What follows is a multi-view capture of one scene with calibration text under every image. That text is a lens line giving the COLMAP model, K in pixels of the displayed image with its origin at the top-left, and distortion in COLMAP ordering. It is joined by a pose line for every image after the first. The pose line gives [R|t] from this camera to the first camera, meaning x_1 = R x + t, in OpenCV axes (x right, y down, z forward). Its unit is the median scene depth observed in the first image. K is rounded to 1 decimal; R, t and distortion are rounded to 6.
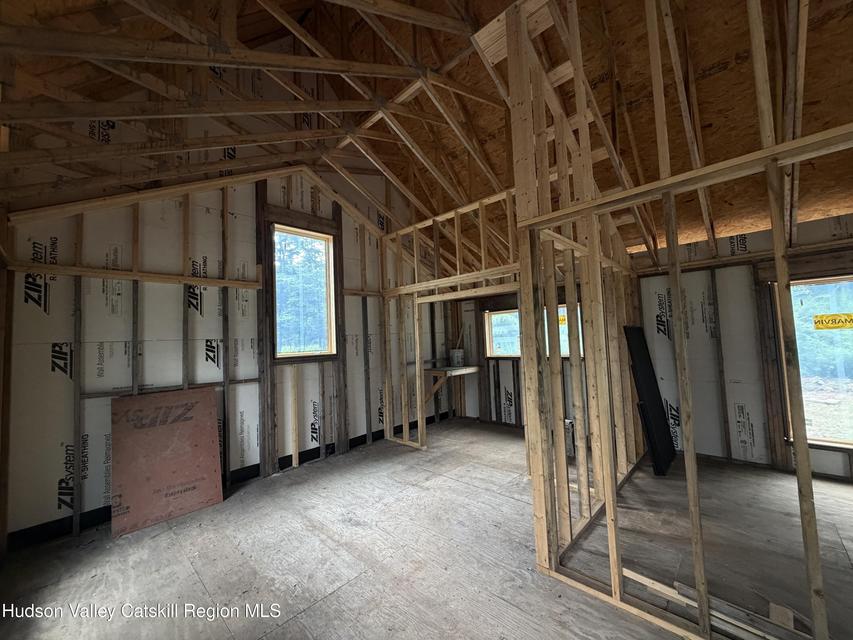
lens RADIAL K [[338.6, 0, 424.3], [0, 338.6, 320.5], [0, 0, 1]] dist [-0.000175, -0.000040]
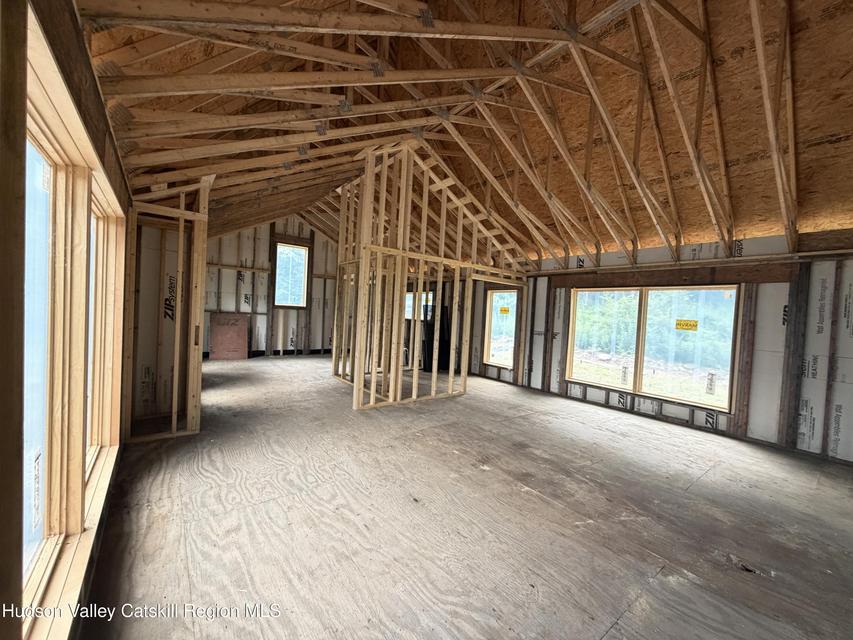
lens RADIAL K [[338.6, 0, 424.8], [0, 338.6, 317.9], [0, 0, 1]] dist [-0.000175, -0.000040]
pose [[0.987188, 0.098440, -0.125576, 0.822817], [-0.088141, 0.992466, 0.085100, -0.082345], [0.133007, -0.072941, 0.988427, -1.071127]]
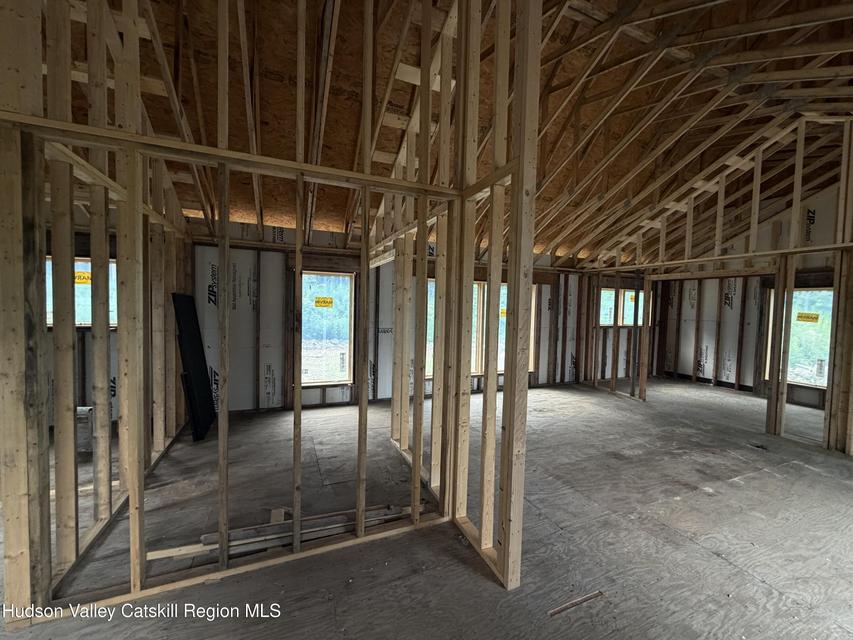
lens RADIAL K [[338.6, 0, 424.8], [0, 338.6, 320.7], [0, 0, 1]] dist [-0.000175, -0.000040]
pose [[0.393498, 0.012108, 0.919246, 0.020558], [-0.094750, 0.995123, 0.027452, 0.001983], [-0.914430, -0.097900, 0.392726, 0.004422]]
